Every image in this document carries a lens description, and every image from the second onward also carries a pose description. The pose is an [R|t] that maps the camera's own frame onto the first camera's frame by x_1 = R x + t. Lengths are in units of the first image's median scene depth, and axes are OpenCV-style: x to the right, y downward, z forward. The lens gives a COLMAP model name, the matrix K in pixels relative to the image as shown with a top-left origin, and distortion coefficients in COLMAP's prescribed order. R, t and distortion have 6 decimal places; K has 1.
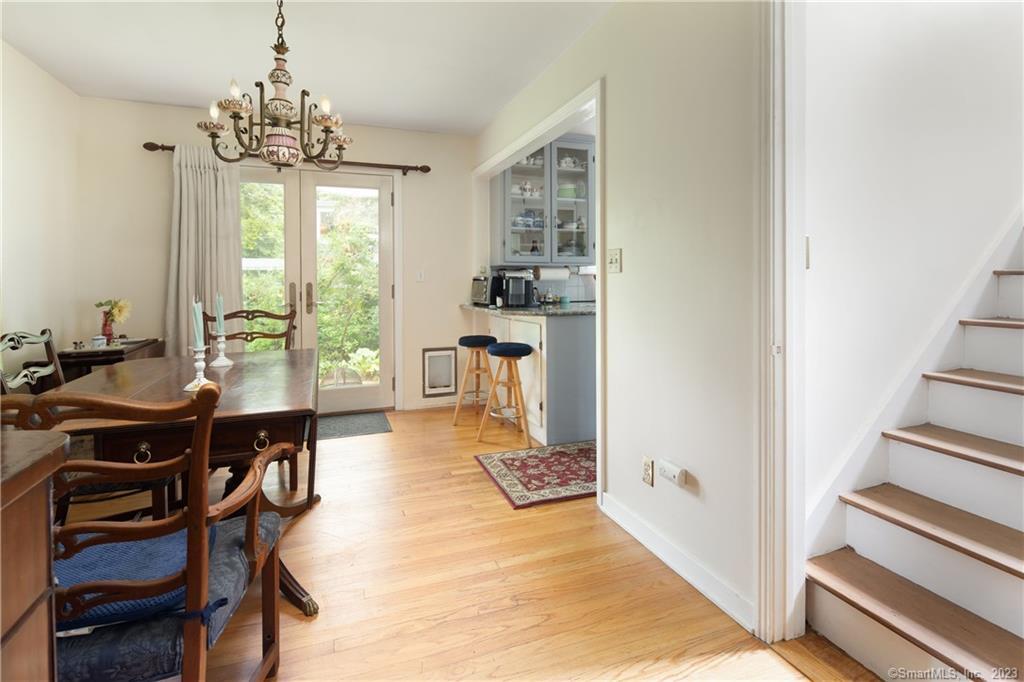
lens RADIAL K [[501.4, 0, 512.2], [0, 501.4, 277.5], [0, 0, 1]] dist [-0.002630, -0.000236]
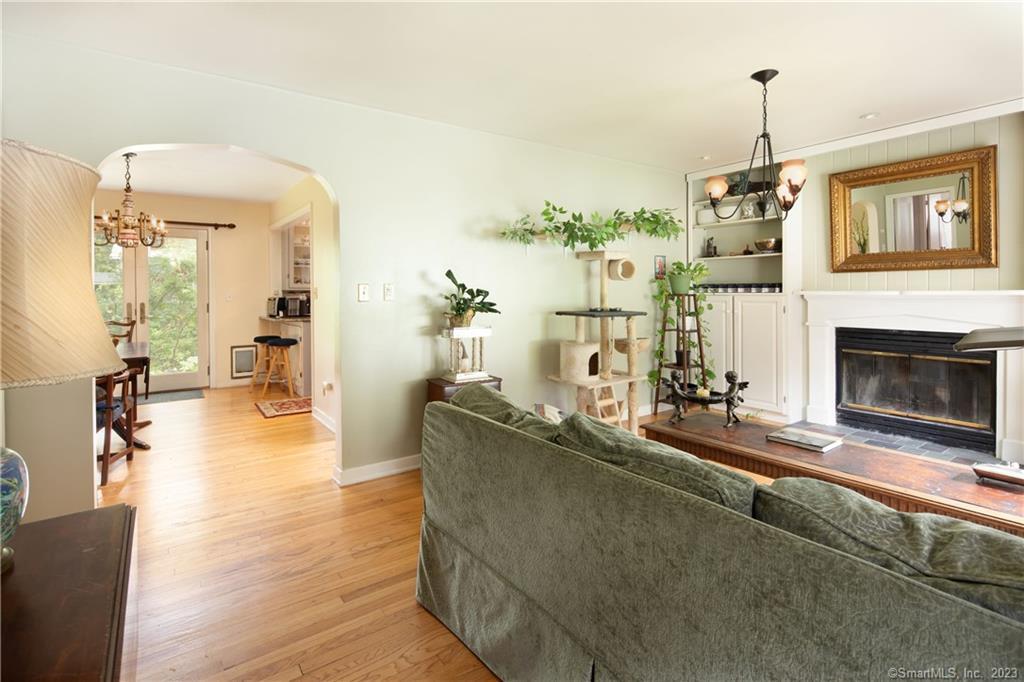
lens RADIAL K [[498.2, 0, 510.6], [0, 498.2, 291.1], [0, 0, 1]] dist [0.000650, 0.000091]
pose [[0.966351, -0.003808, 0.257198, 0.263008], [0.002916, 0.999988, 0.003850, -0.026613], [-0.257210, -0.002970, 0.966351, -0.692038]]
